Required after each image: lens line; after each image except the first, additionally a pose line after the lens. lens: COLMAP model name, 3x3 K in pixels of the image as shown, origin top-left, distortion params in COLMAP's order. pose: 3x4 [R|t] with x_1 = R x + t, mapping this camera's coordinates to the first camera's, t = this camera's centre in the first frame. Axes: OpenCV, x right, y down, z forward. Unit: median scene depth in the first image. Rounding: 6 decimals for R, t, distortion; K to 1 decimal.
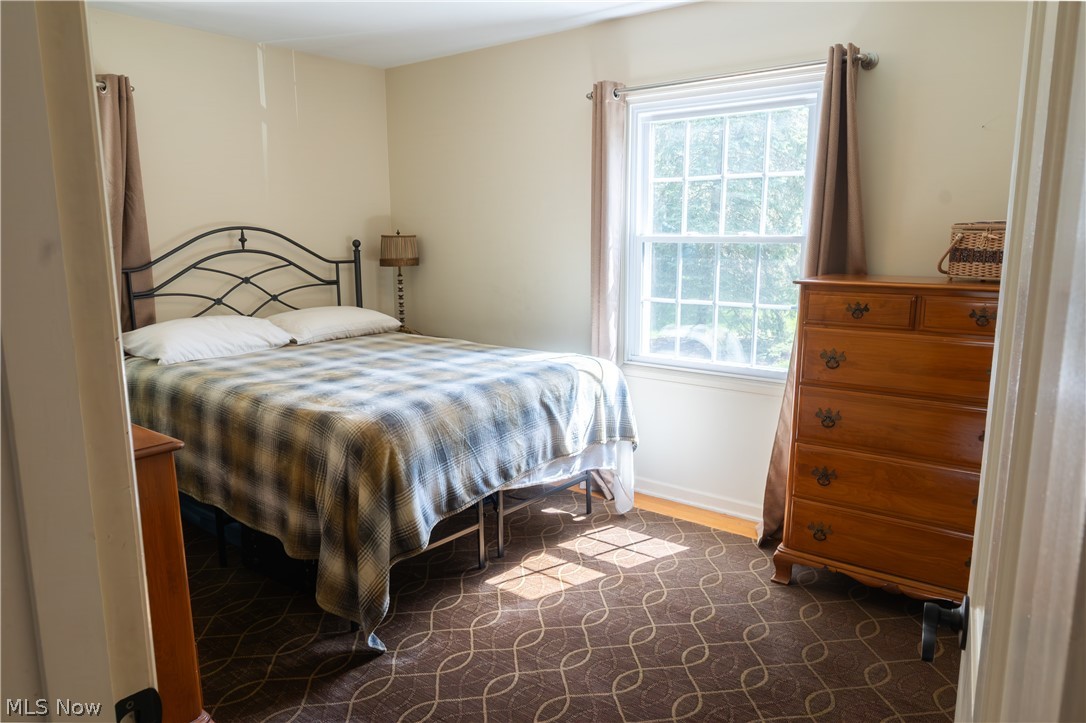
lens RADIAL K [[747.8, 0, 542.9], [0, 747.8, 360.4], [0, 0, 1]] dist [-0.004336, 0.001665]
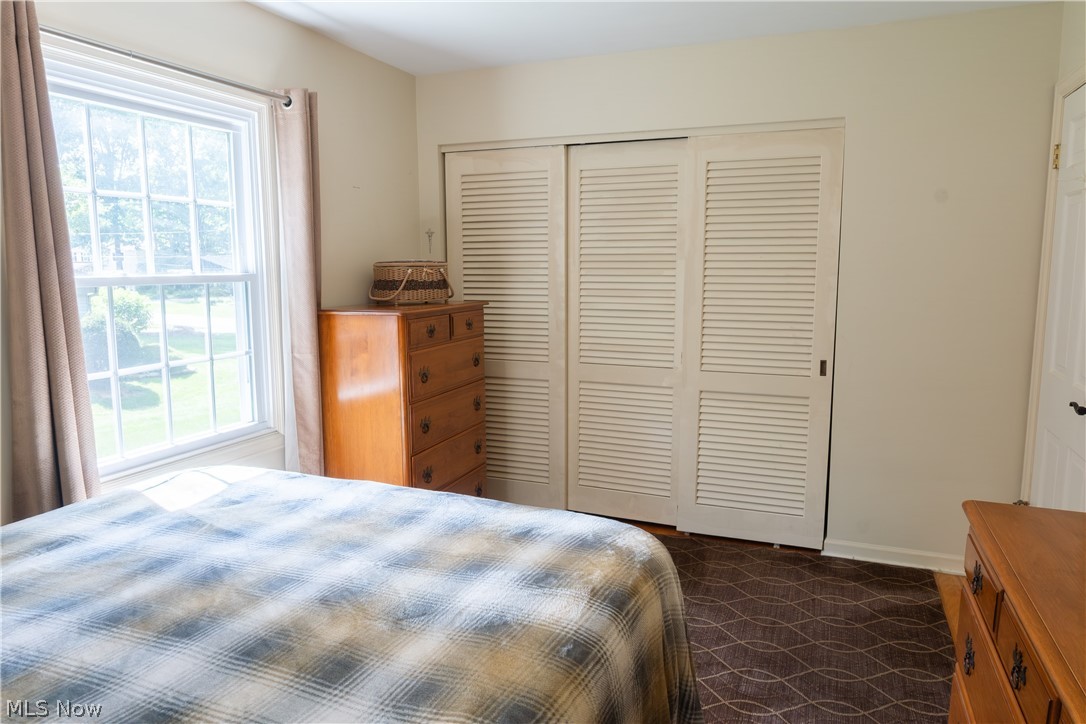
lens RADIAL K [[747.8, 0, 541.4], [0, 747.8, 365.5], [0, 0, 1]] dist [-0.004336, 0.001665]
pose [[-0.298078, -0.130040, 0.945642, -0.805054], [0.159654, 0.969929, 0.183705, -0.208748], [-0.941095, 0.205734, -0.268353, 1.160237]]
